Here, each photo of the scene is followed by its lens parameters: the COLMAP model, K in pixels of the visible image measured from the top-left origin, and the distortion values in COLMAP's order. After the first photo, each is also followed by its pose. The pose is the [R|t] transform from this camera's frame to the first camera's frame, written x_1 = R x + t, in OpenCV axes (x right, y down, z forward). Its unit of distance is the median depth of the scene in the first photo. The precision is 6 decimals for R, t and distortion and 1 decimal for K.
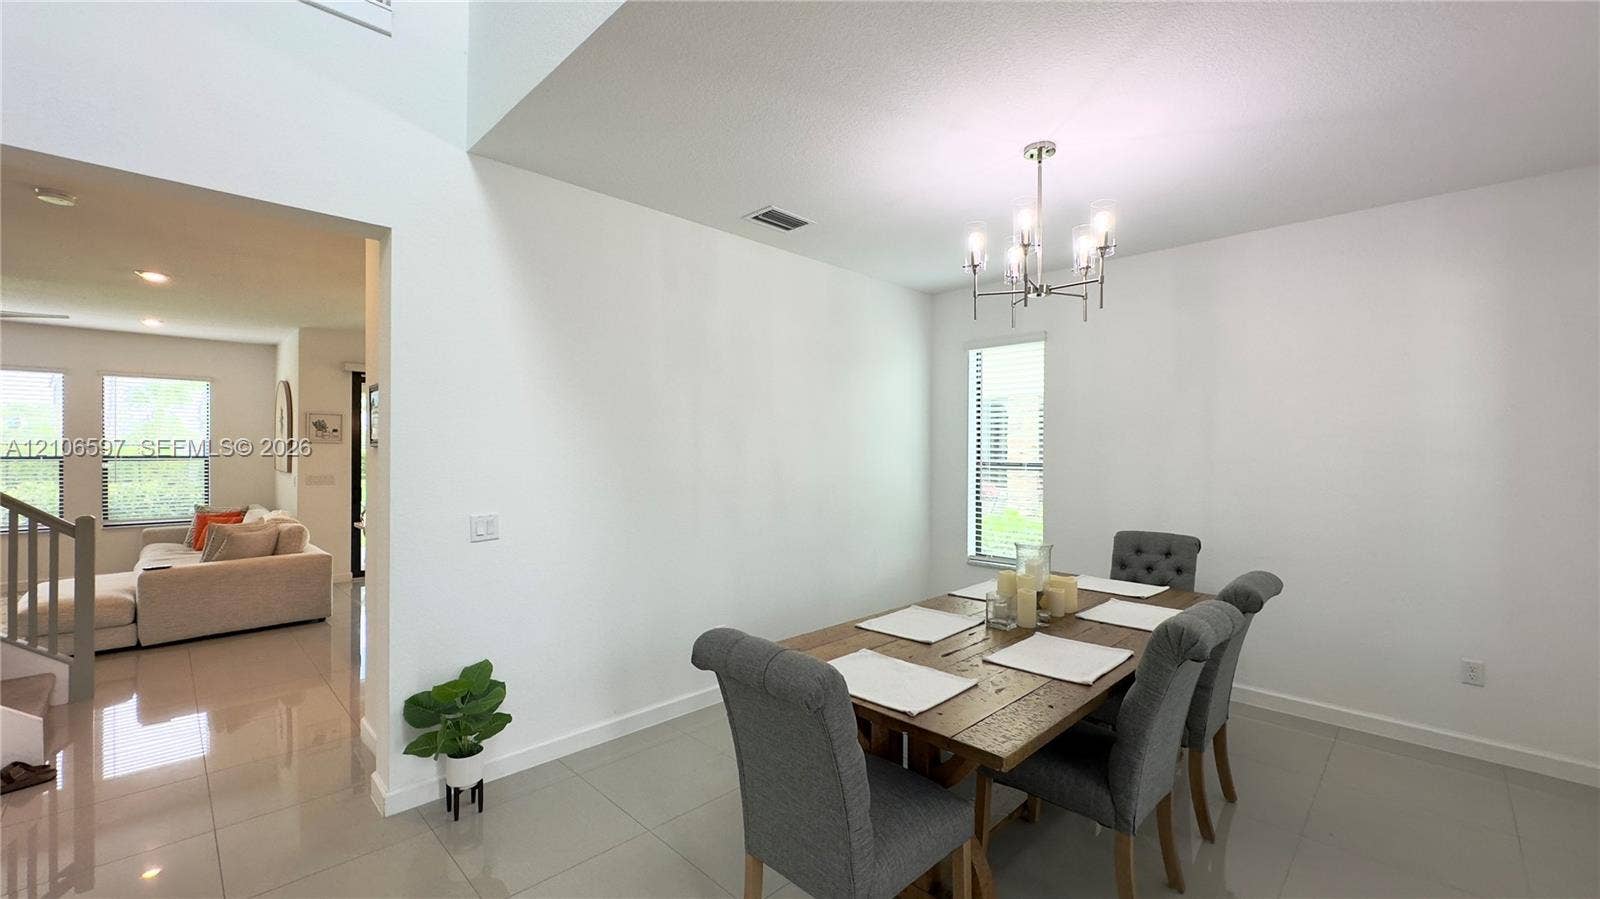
lens RADIAL K [[632.3, 0, 805.6], [0, 632.3, 459.2], [0, 0, 1]] dist [-0.001194, 0.000179]
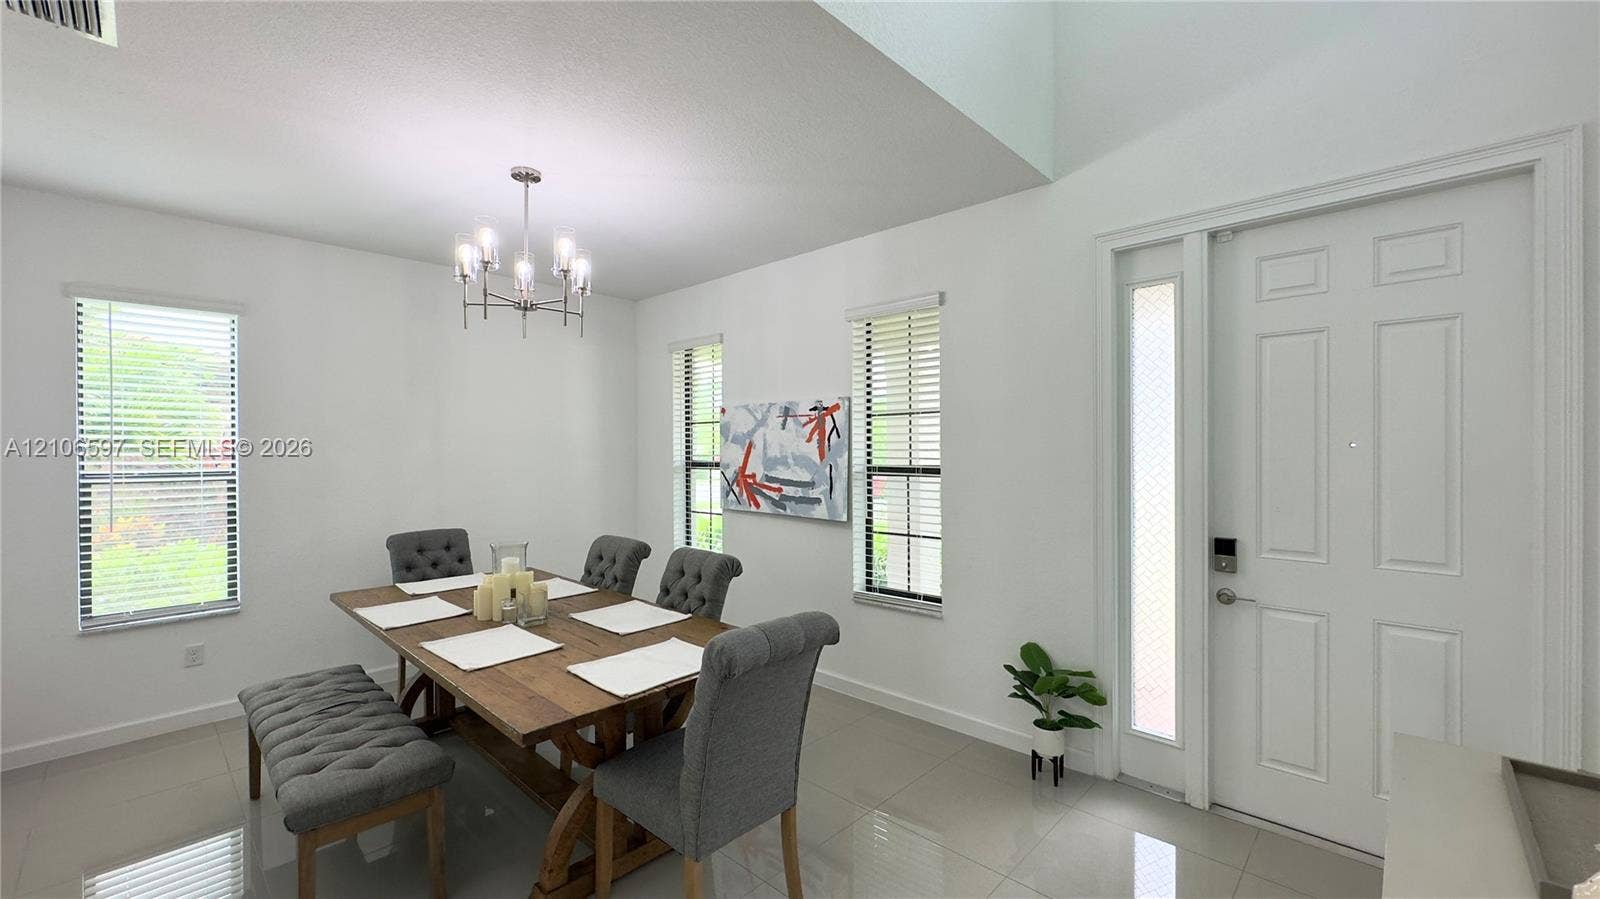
lens RADIAL K [[641.5, 0, 800.0], [0, 641.5, 449.5], [0, 0, 1]] dist [0.001010, 0.000380]
pose [[-0.003618, -0.008787, 0.999955, -0.623616], [0.019473, 0.999771, 0.008856, -0.018488], [-0.999804, 0.019504, -0.003446, 0.471141]]
